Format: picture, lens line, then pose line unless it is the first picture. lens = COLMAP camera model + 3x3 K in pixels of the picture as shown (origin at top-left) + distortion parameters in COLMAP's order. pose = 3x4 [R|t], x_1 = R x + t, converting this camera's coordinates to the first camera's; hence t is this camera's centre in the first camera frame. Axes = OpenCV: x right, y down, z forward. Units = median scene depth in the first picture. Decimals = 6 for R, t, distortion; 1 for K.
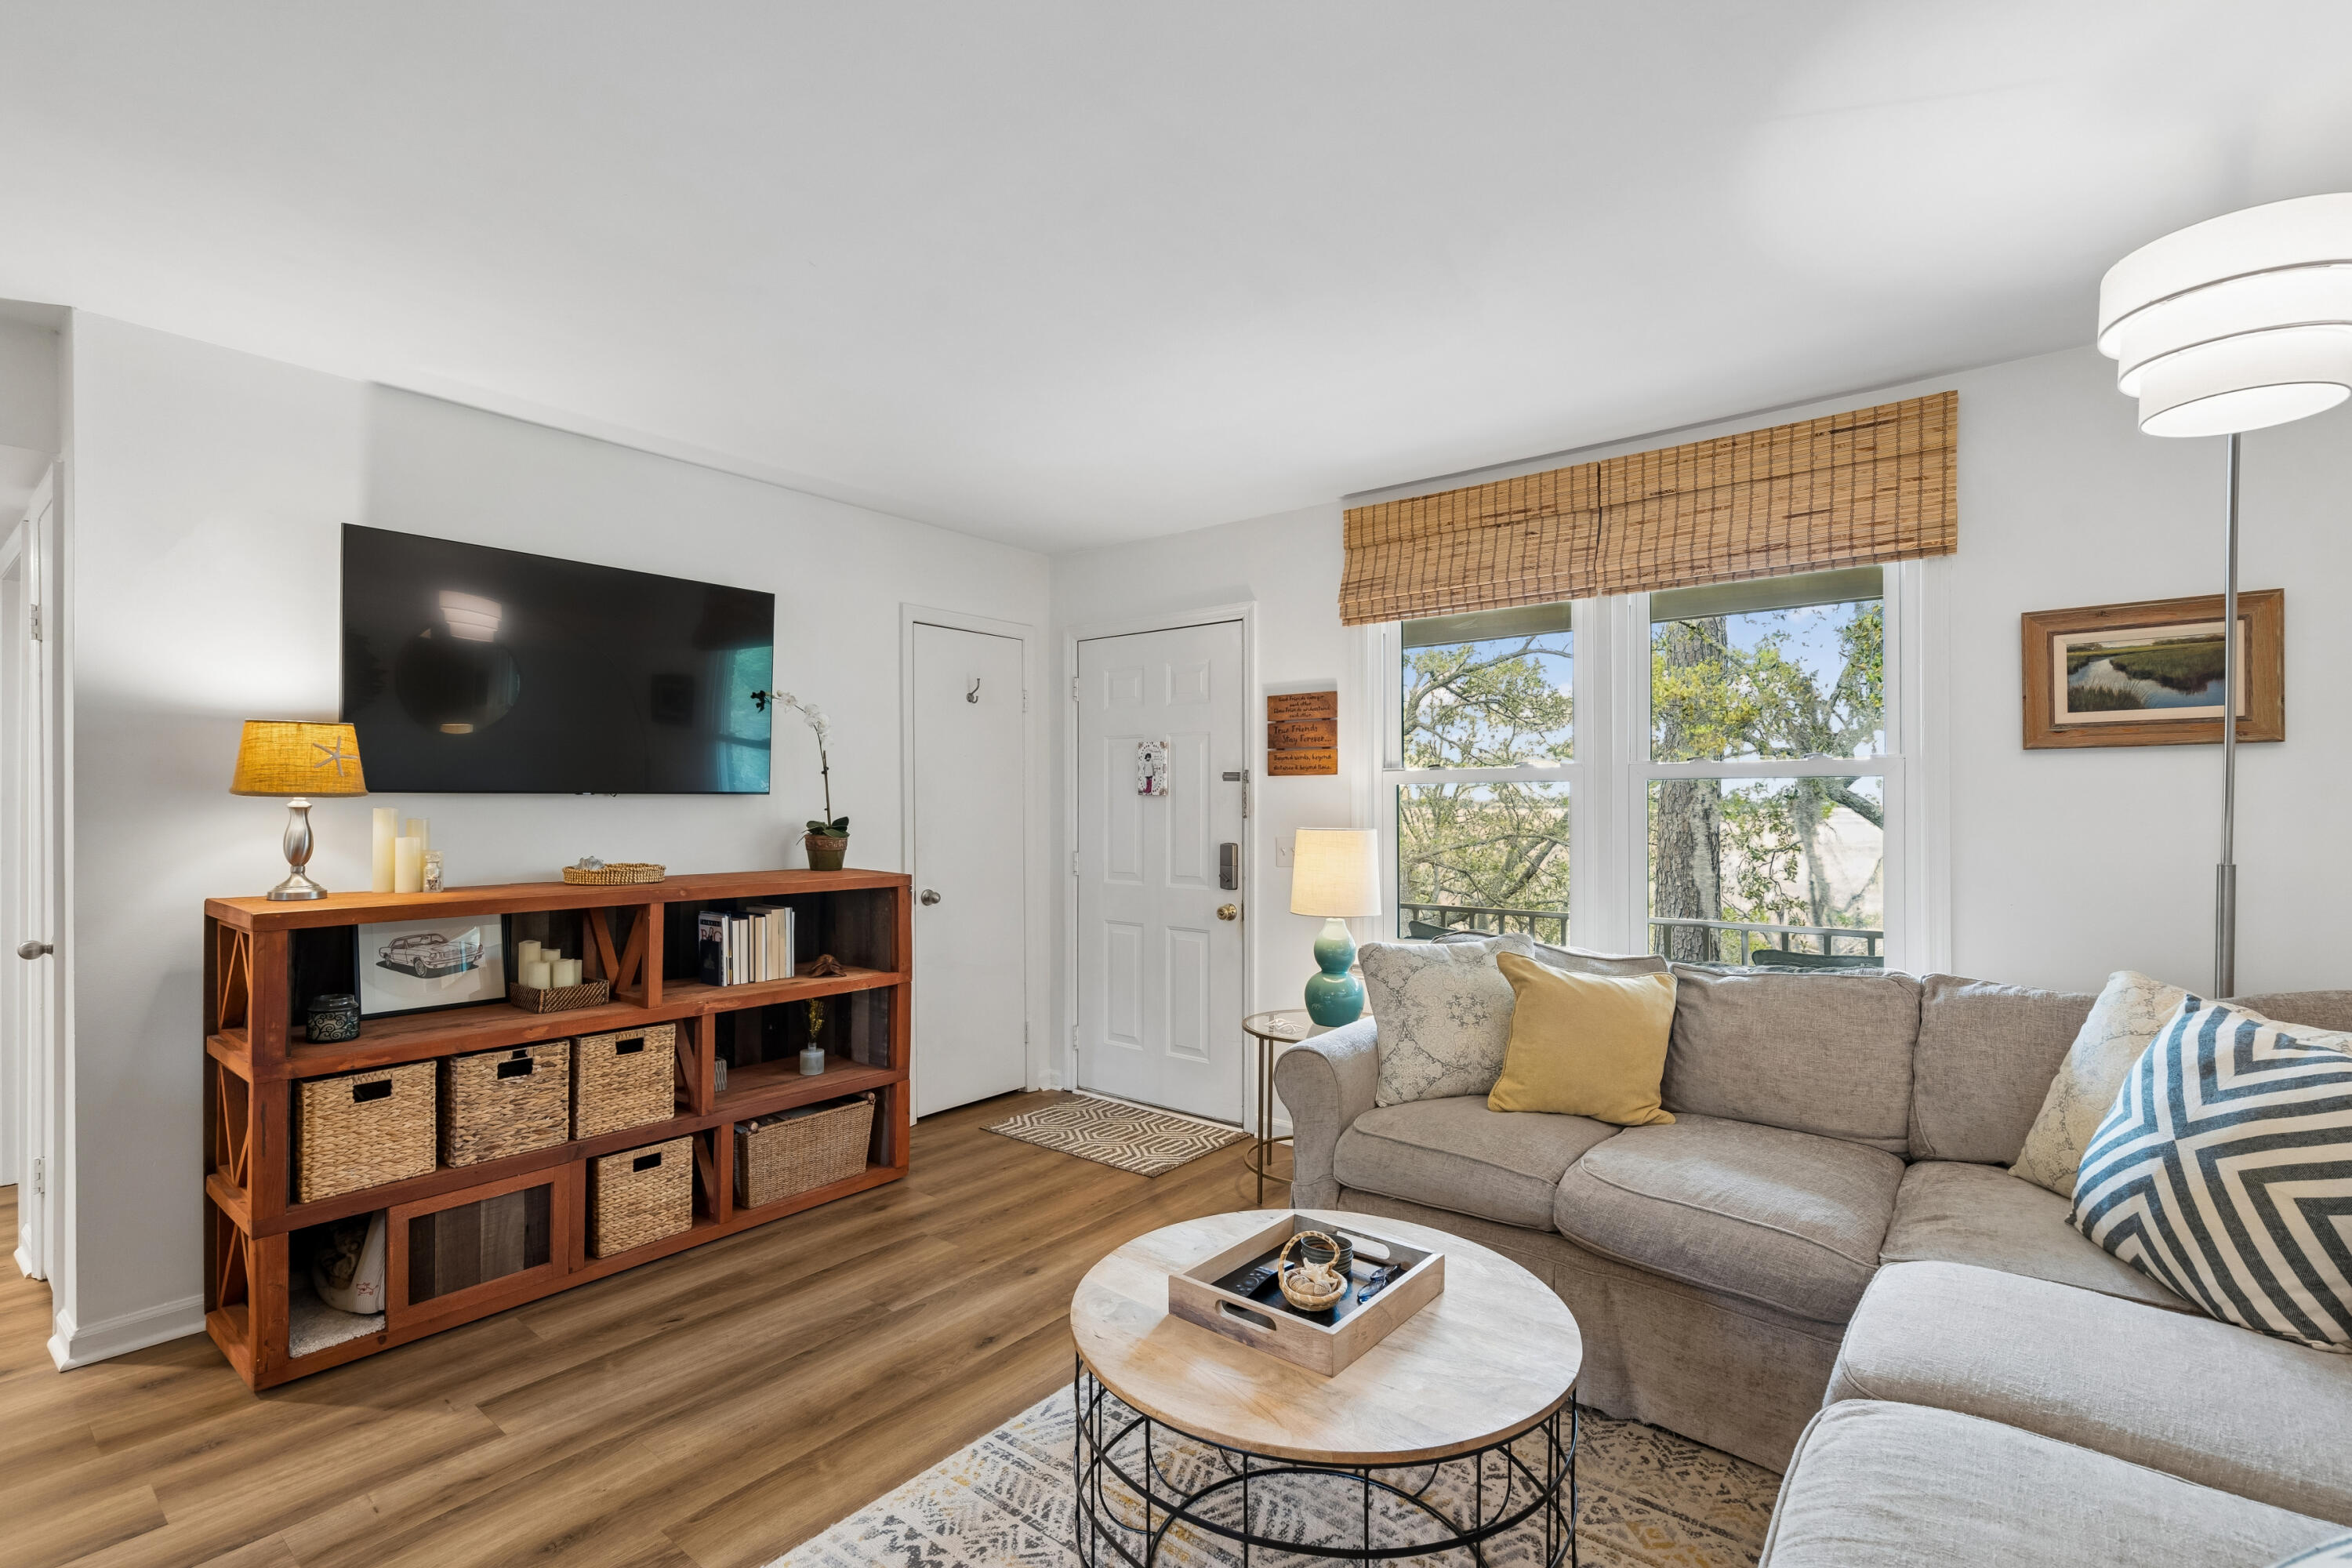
lens RADIAL K [[1072.7, 0, 1159.5], [0, 1072.7, 808.9], [0, 0, 1]] dist [-0.004646, 0.000093]
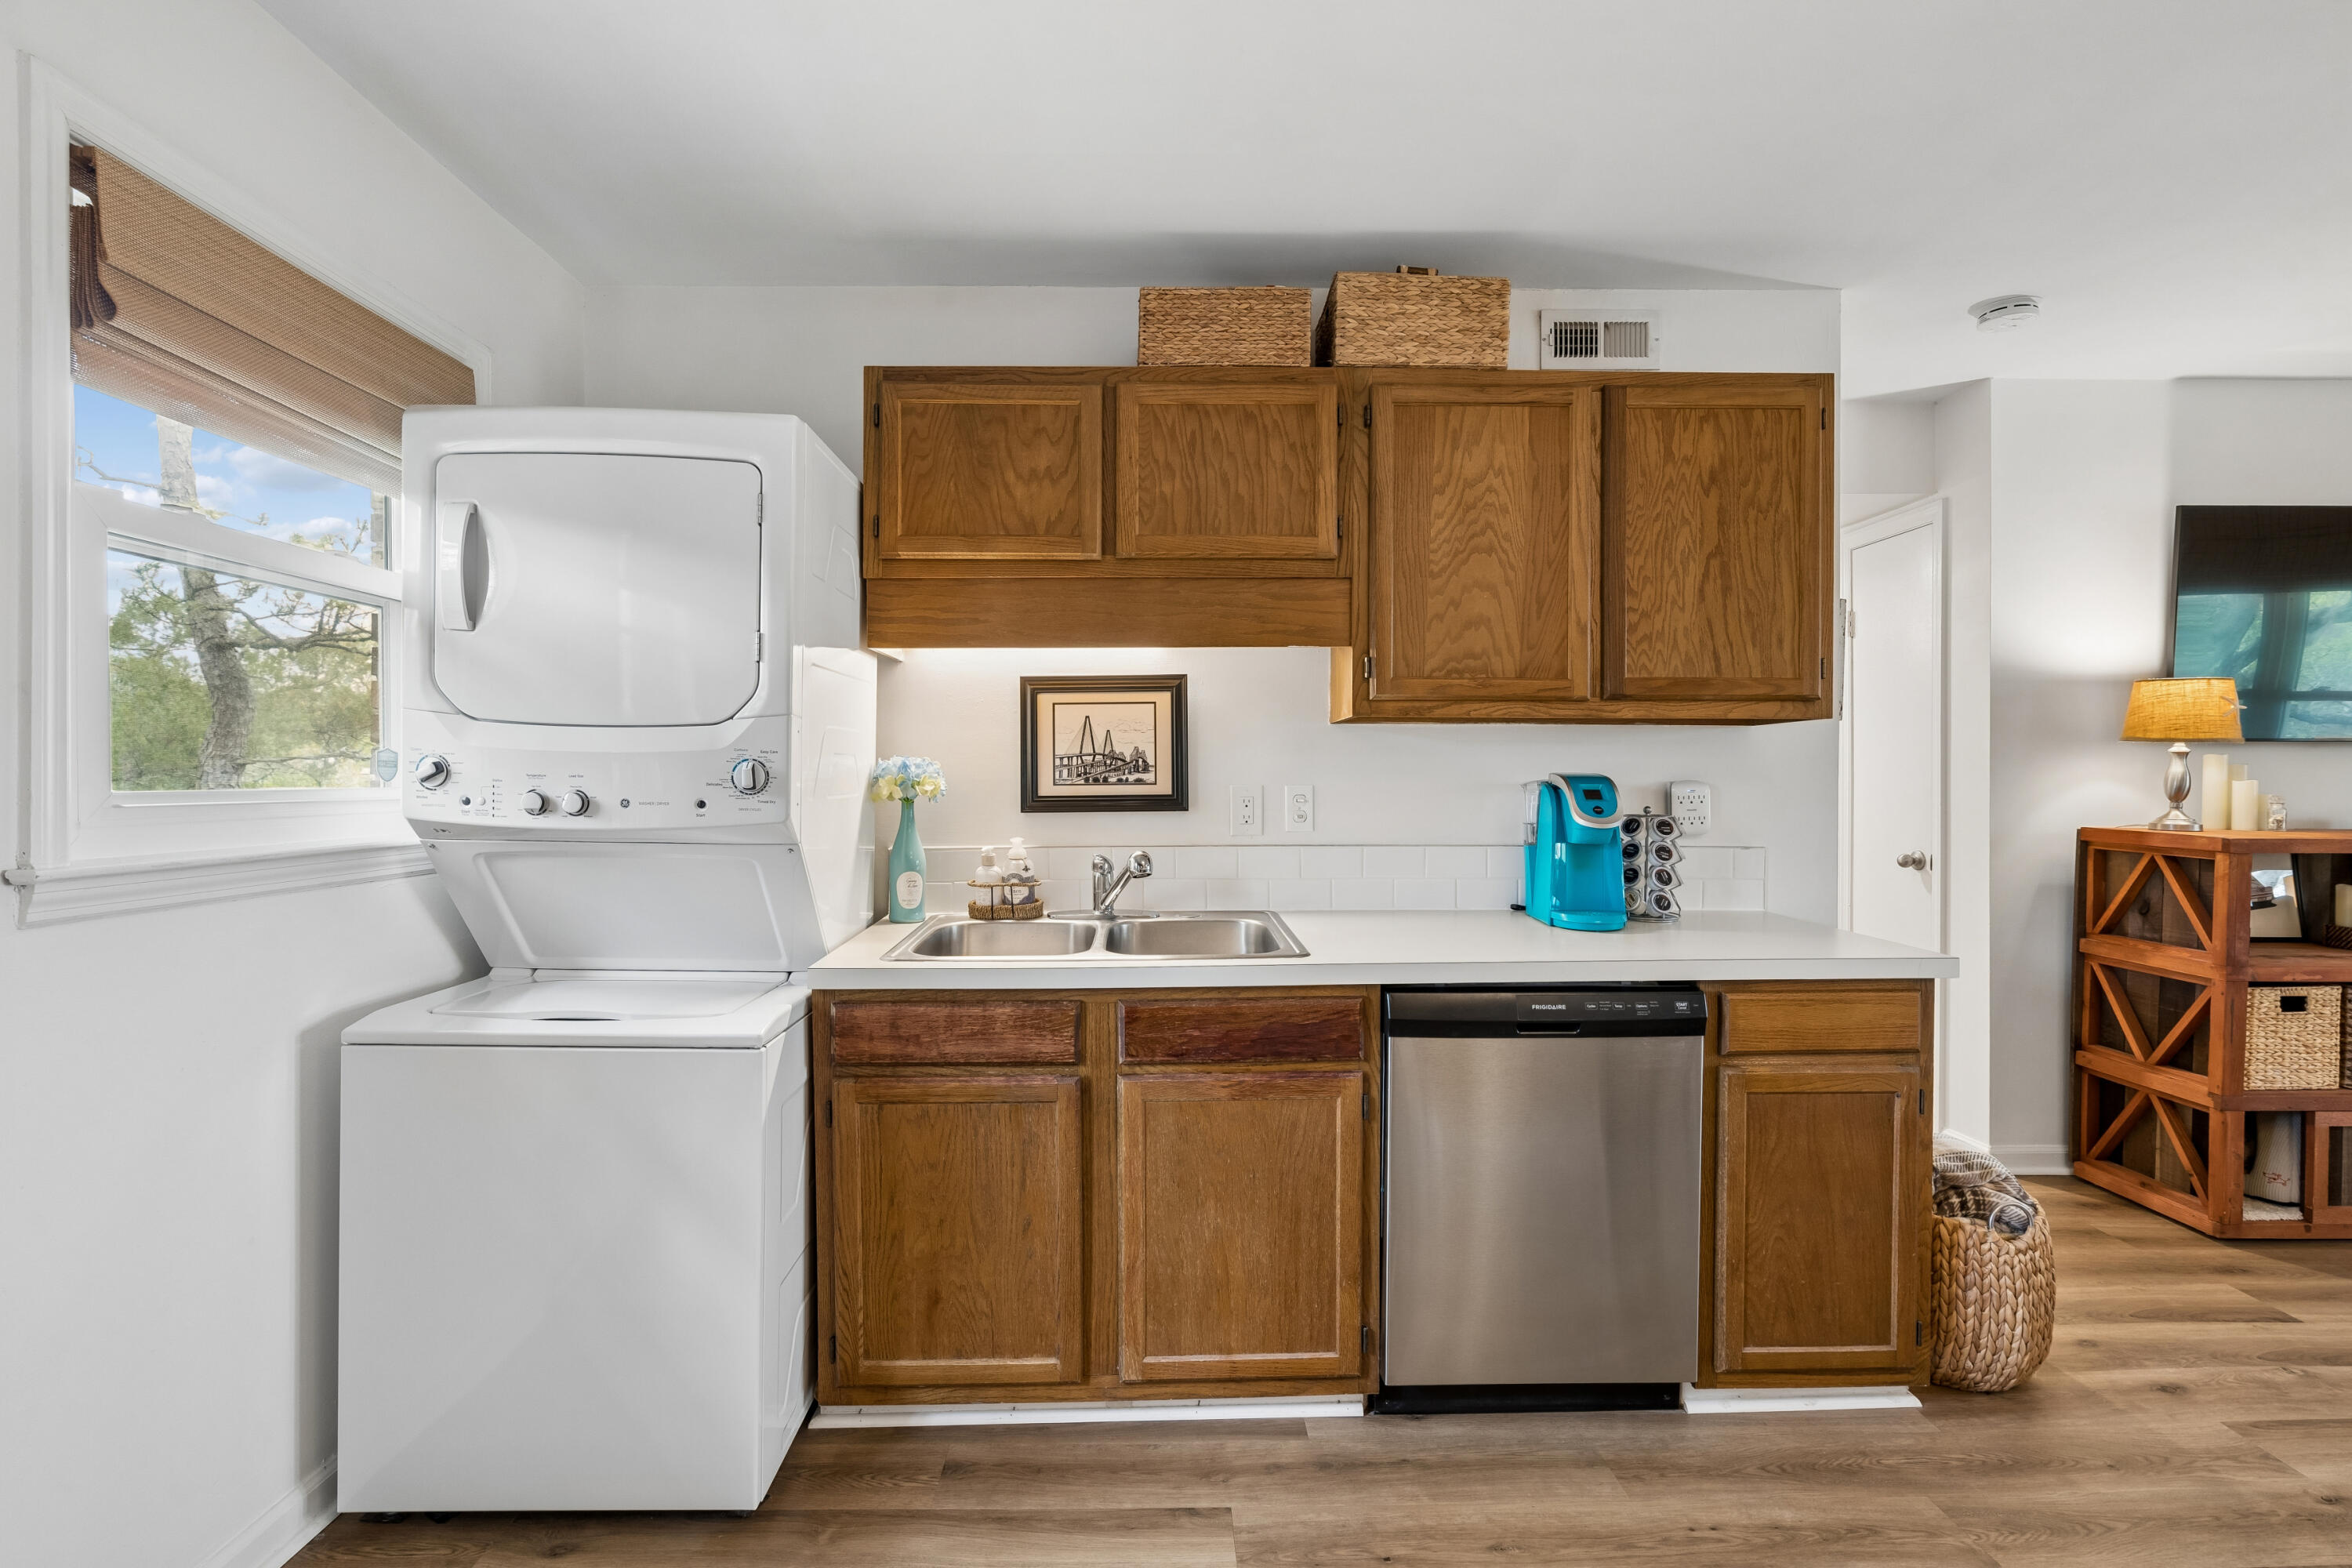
lens RADIAL K [[1072.7, 0, 1175.6], [0, 1072.7, 780.1], [0, 0, 1]] dist [-0.004646, 0.000093]
pose [[0.639949, 0.006603, -0.768389, -0.609734], [-0.004137, 0.999978, 0.005148, 0.027557], [0.768406, -0.000116, 0.639963, -0.598896]]
